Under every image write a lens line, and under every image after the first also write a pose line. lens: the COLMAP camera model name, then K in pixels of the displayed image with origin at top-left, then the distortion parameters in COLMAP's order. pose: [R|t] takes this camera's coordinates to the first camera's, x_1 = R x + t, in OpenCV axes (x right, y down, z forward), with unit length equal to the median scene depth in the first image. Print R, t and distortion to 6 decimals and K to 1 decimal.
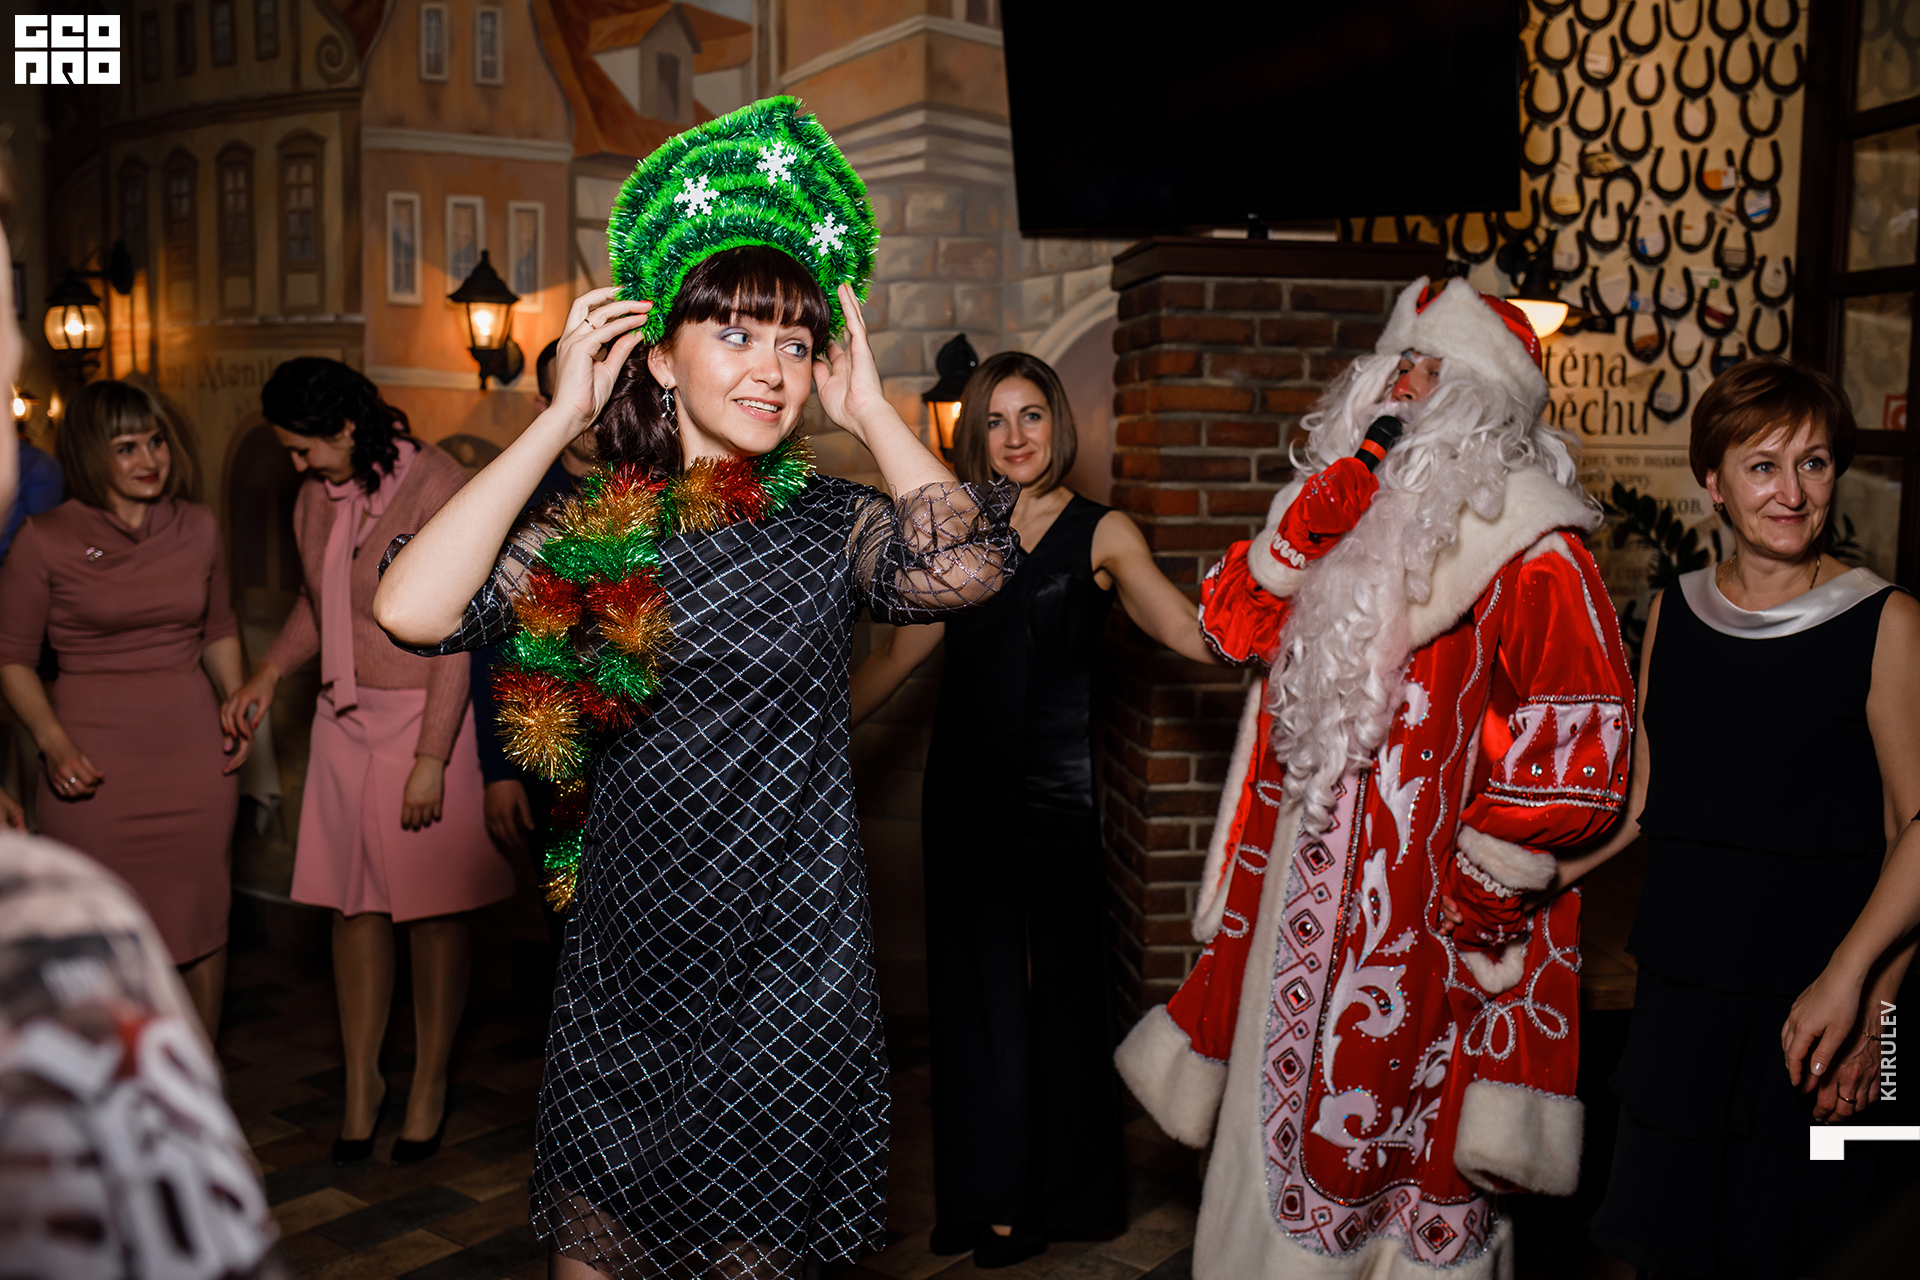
lens RADIAL K [[1883.5, 0, 955.4], [0, 1883.5, 637.0], [0, 0, 1]] dist [-0.050842, 0.000000]
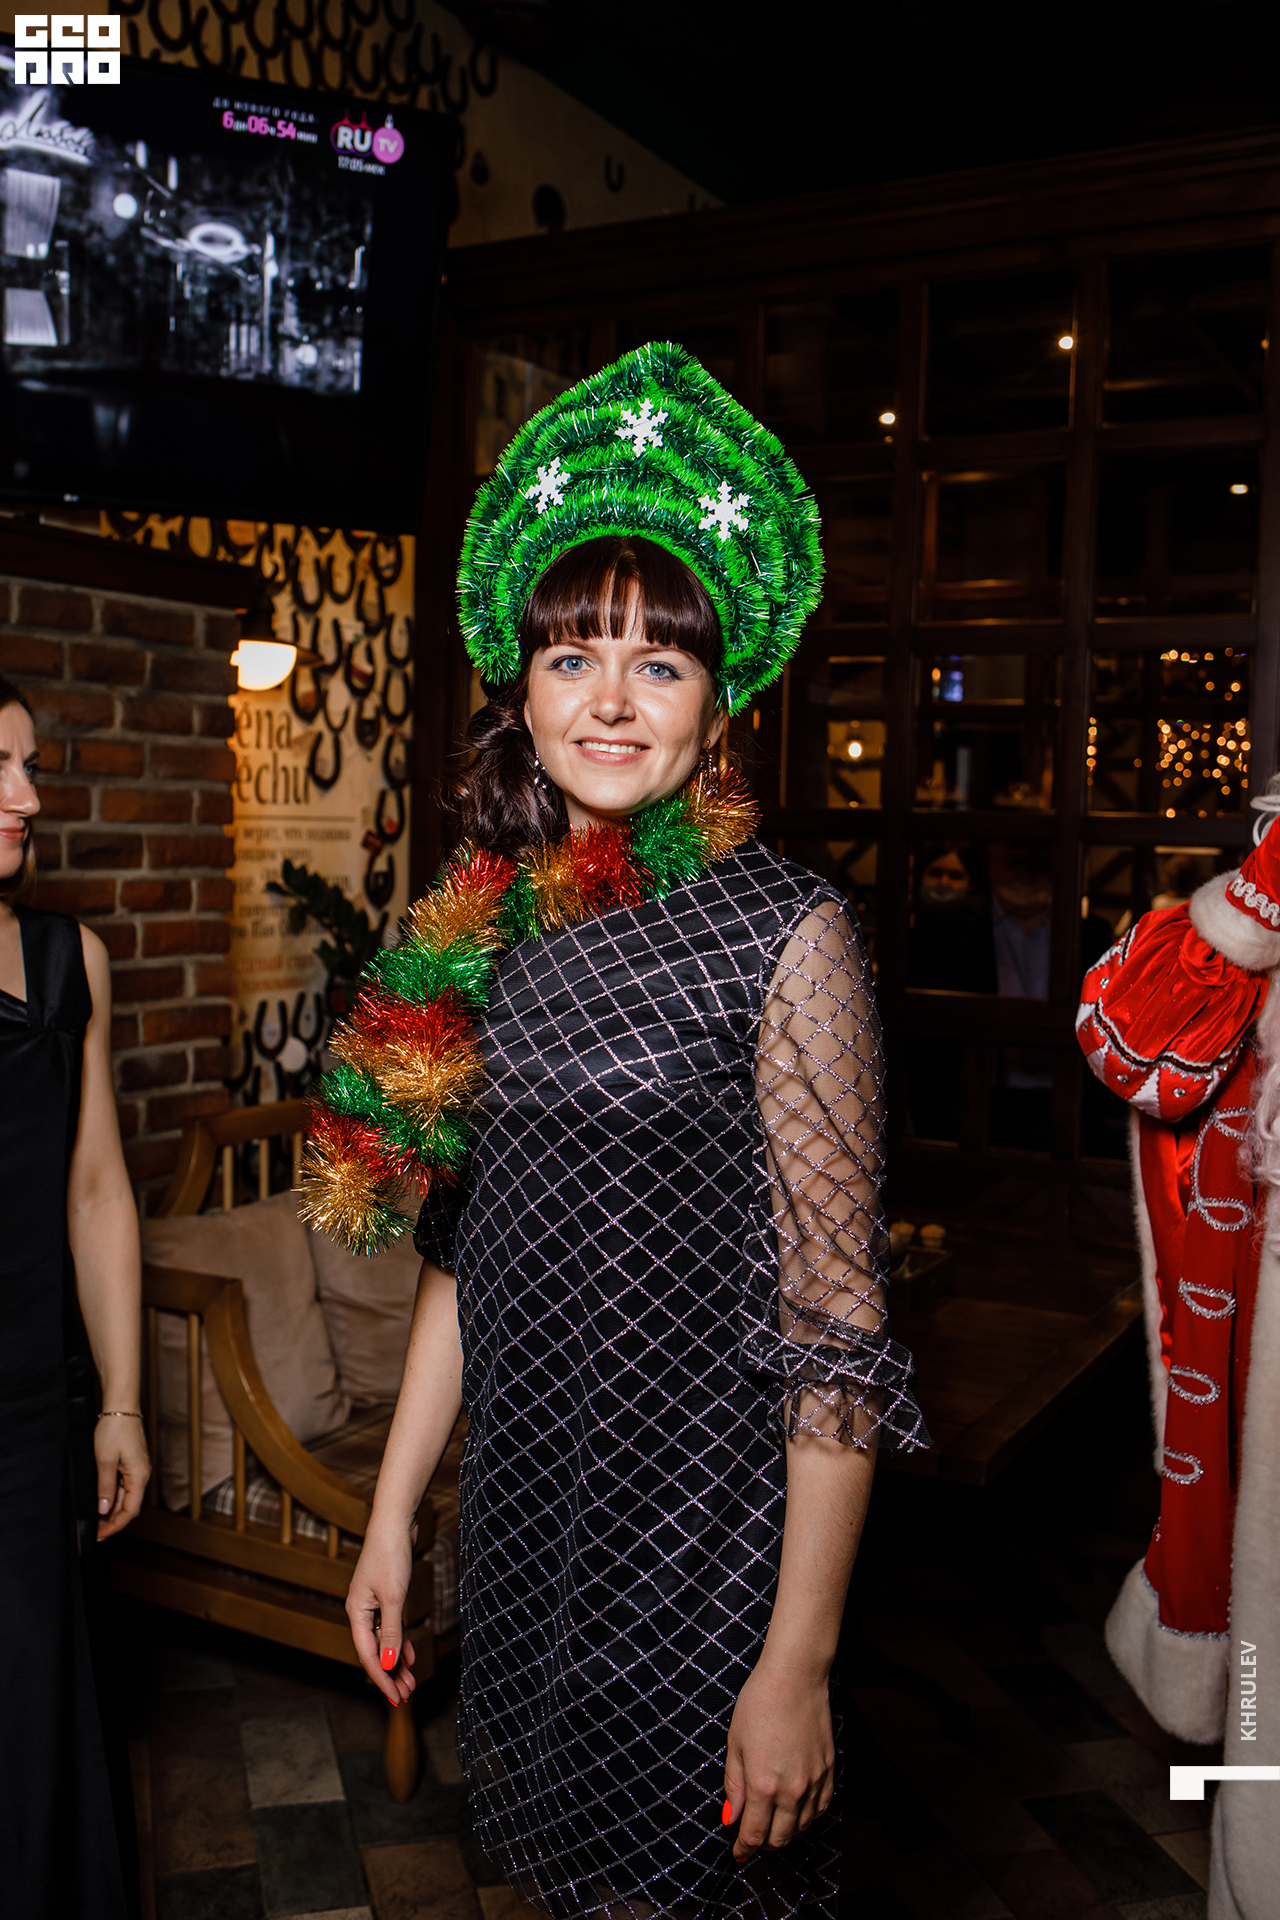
lens RADIAL K [[1883.5, 0, 638.2], [0, 1883.5, 962.9], [0, 0, 1]] dist [-0.050842, 0.000000]
pose [[0.492104, -0.066658, 0.867981, -0.334464], [0.084812, 0.995992, 0.028404, -0.046312], [-0.866395, 0.059637, 0.495785, 0.434772]]
